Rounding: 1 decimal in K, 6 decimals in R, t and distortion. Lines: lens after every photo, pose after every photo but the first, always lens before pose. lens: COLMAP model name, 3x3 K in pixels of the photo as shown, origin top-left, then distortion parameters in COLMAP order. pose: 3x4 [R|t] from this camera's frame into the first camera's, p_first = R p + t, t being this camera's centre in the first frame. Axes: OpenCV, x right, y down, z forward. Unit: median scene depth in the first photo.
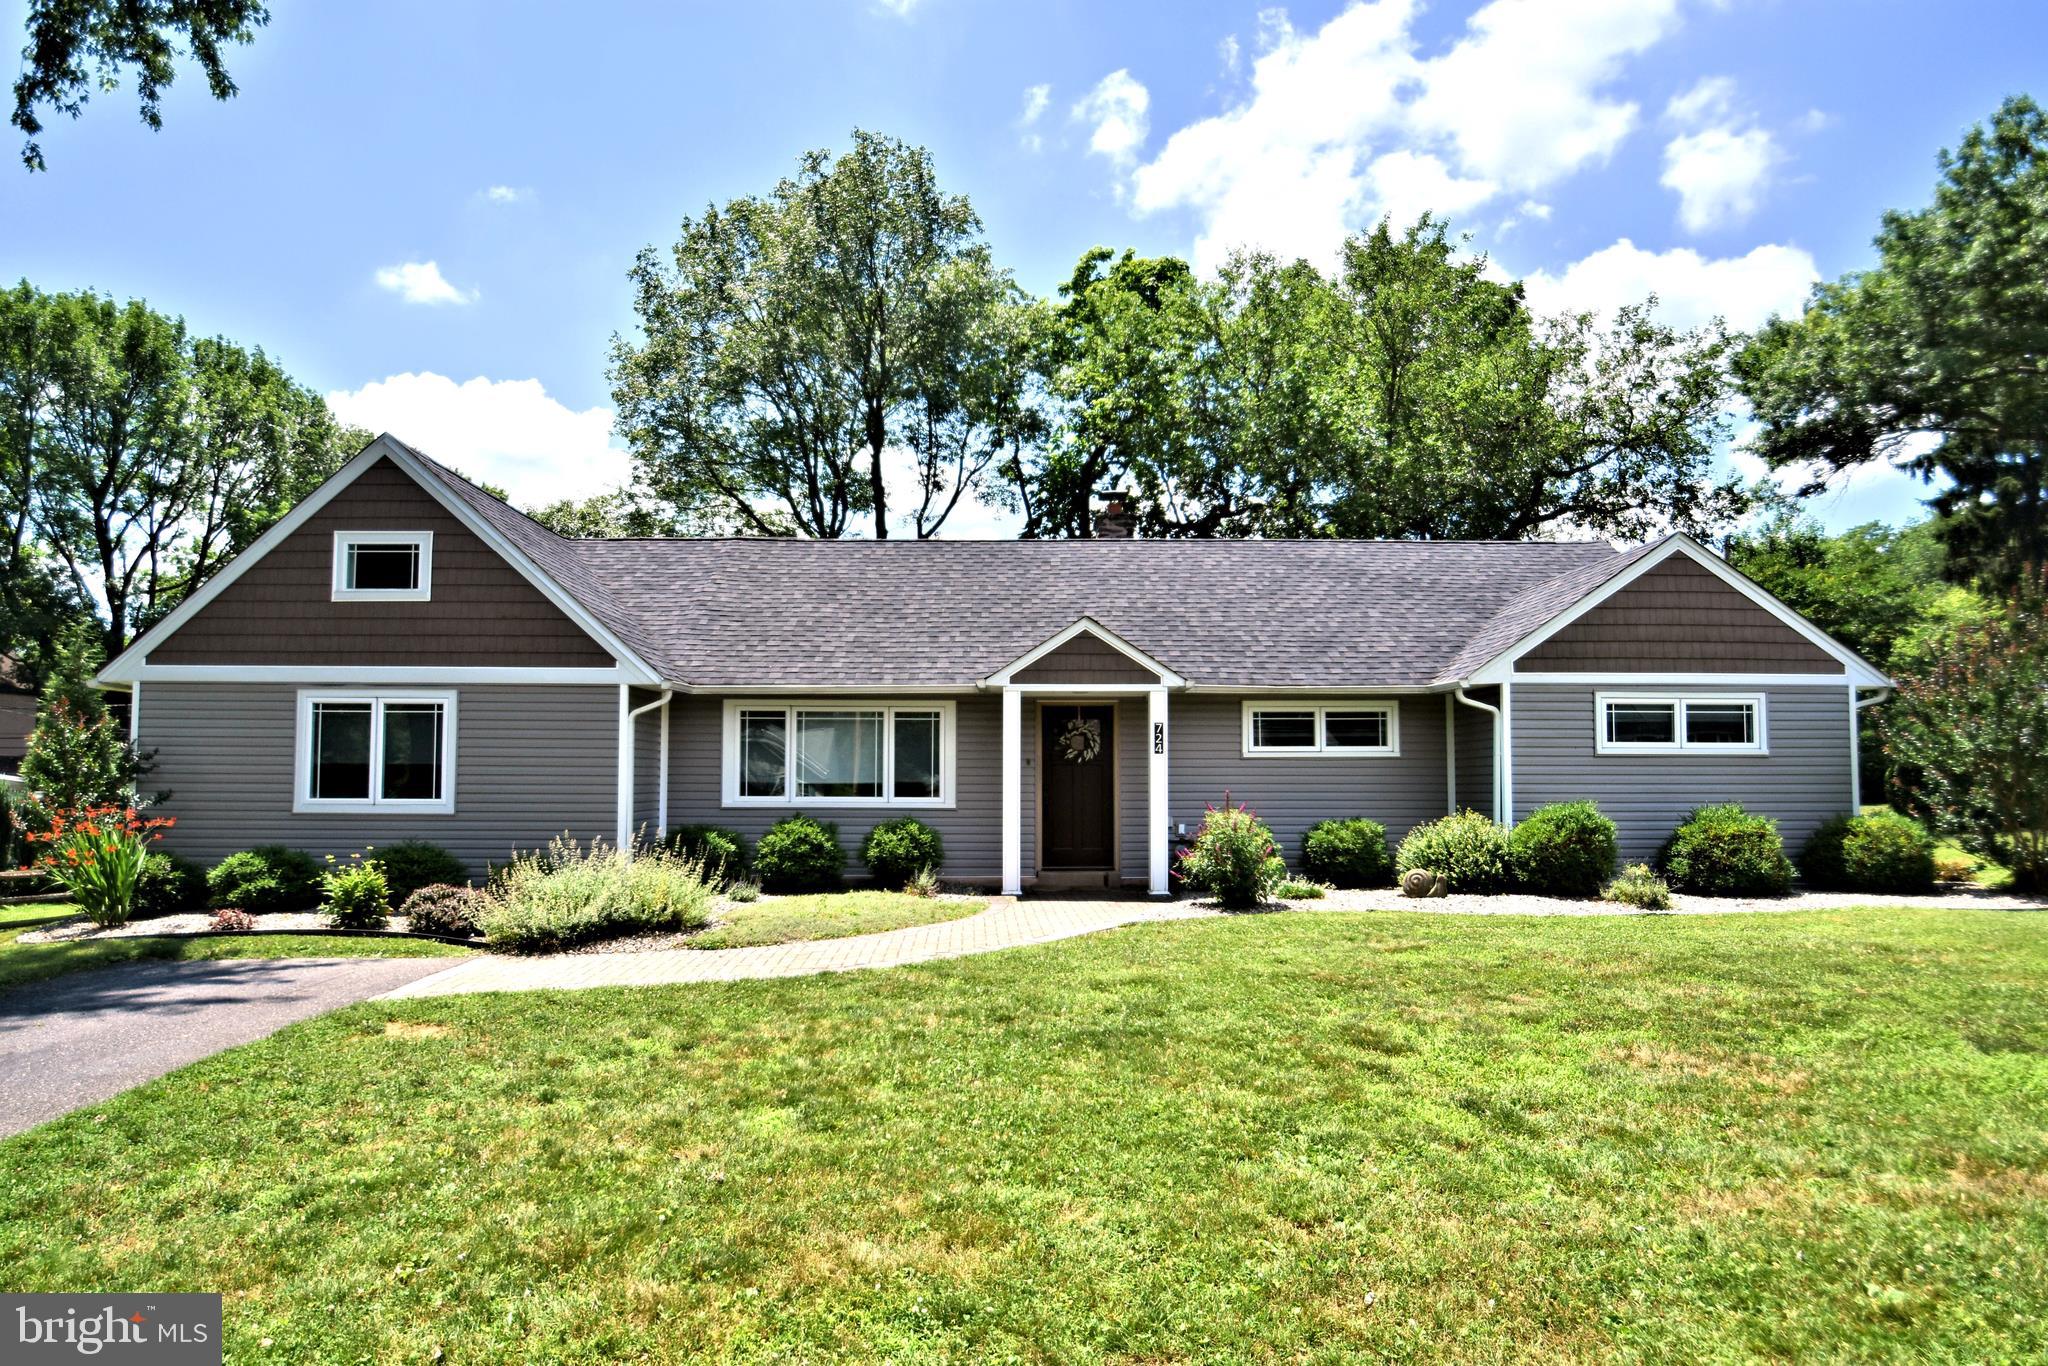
lens RADIAL K [[1031.0, 0, 1015.4], [0, 1031.0, 732.7], [0, 0, 1]] dist [0.002212, -0.016296]
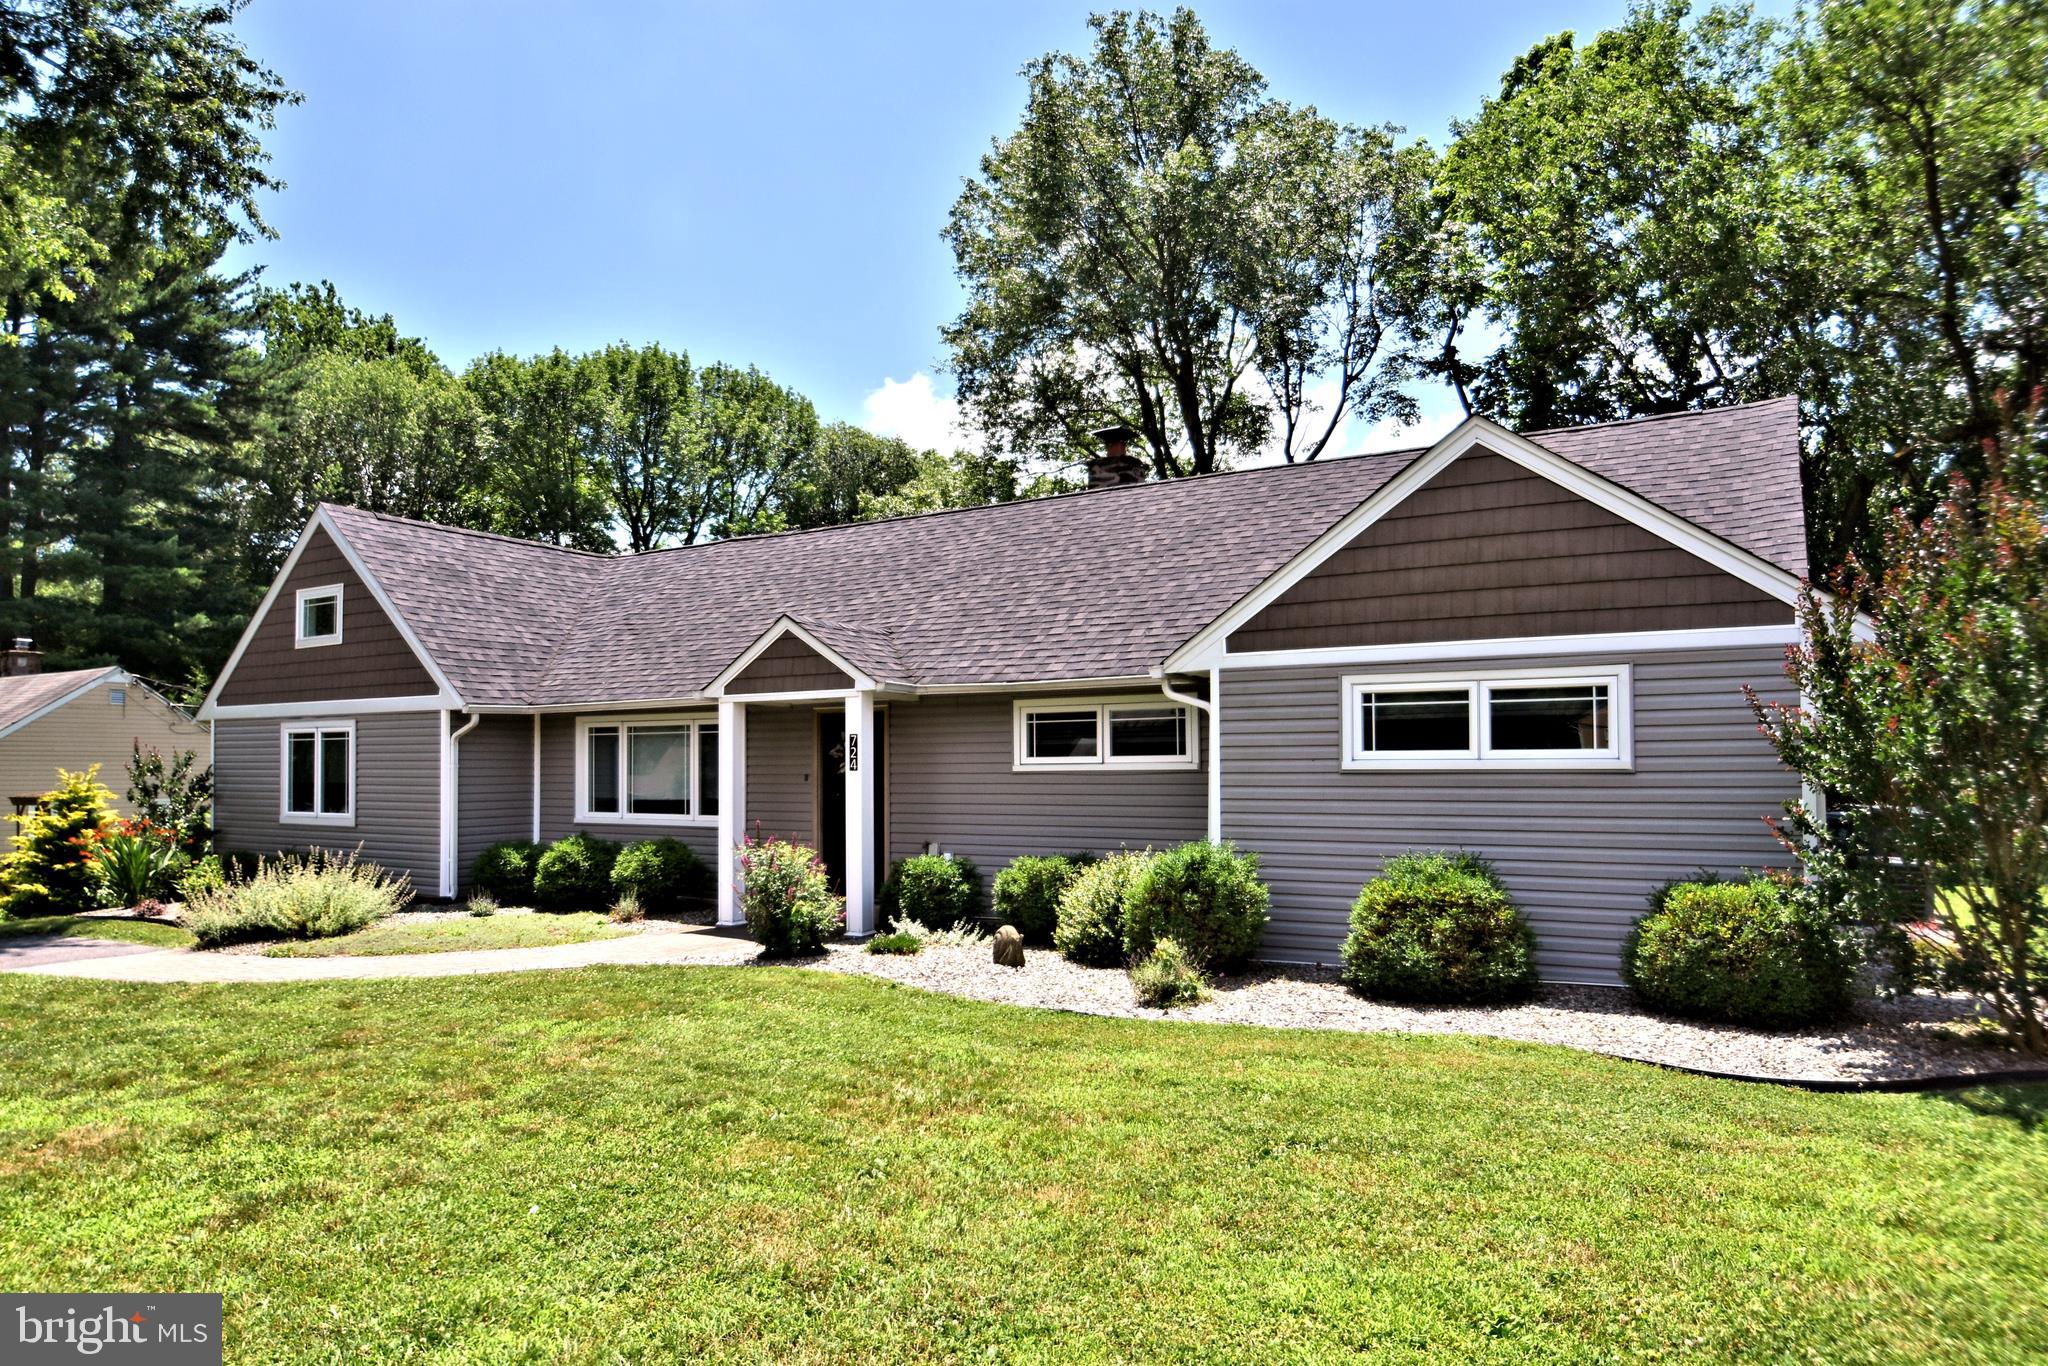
lens RADIAL K [[1255.2, 0, 1024.8], [0, 1255.2, 710.0], [0, 0, 1]] dist [-0.033105, 0.000032]
pose [[0.850481, -0.029972, -0.525151, 0.810583], [0.032360, 0.999466, -0.004637, -0.020444], [0.525009, -0.013051, 0.850997, 0.200635]]
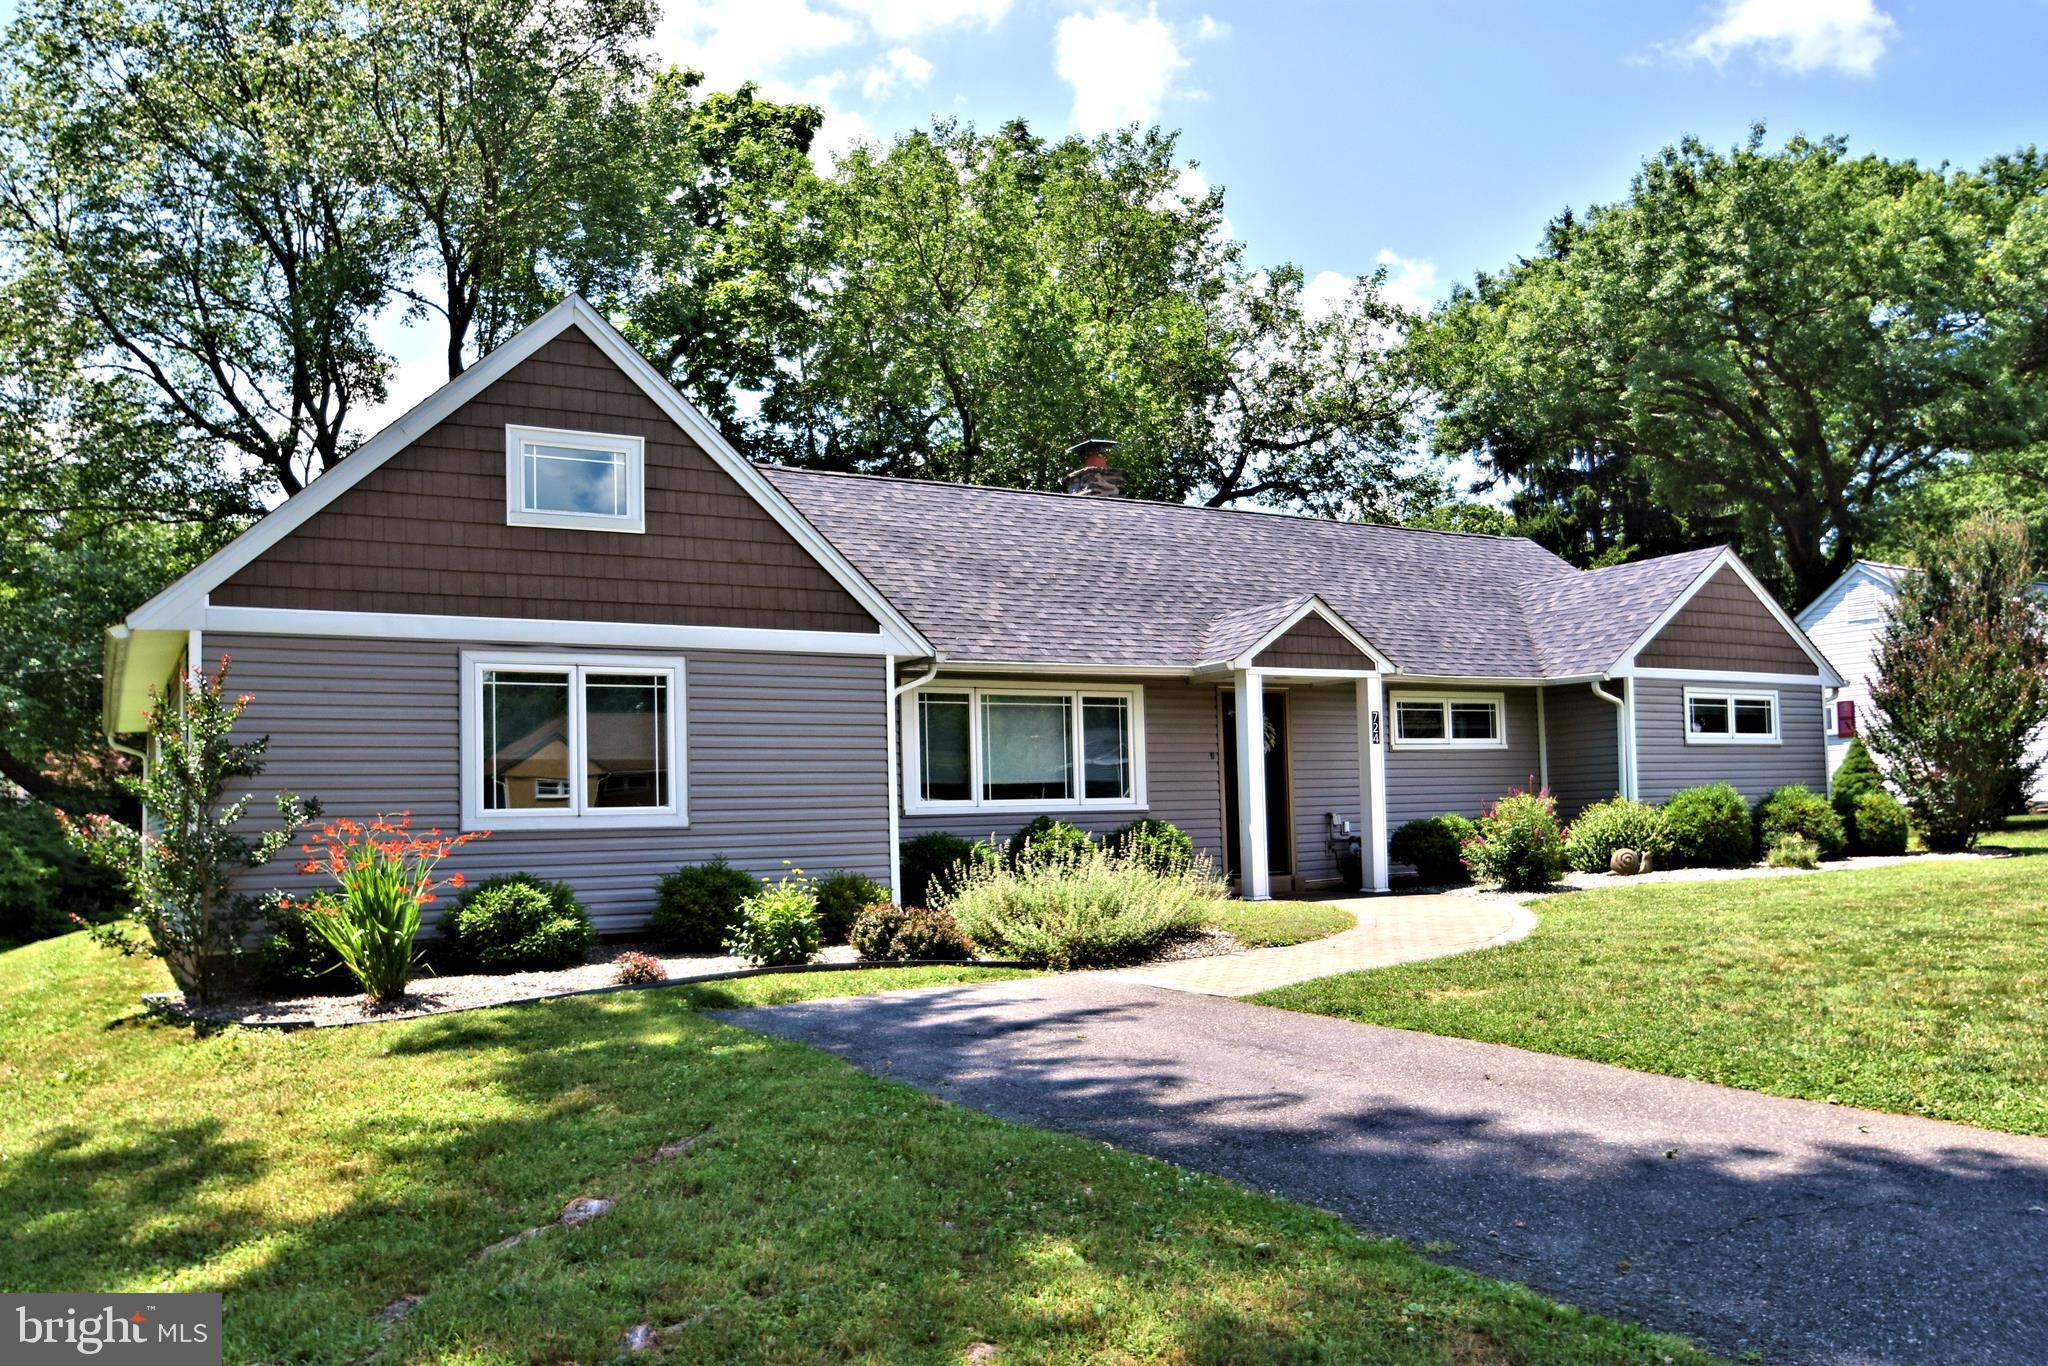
lens RADIAL K [[1495.6, 0, 976.6], [0, 1495.6, 754.2], [0, 0, 1]] dist [-0.044040, 0.002327]
pose [[0.881798, -0.004550, 0.471605, -0.838984], [0.003518, 0.999989, 0.003071, 0.024379], [-0.471614, -0.001048, 0.881804, -0.033237]]
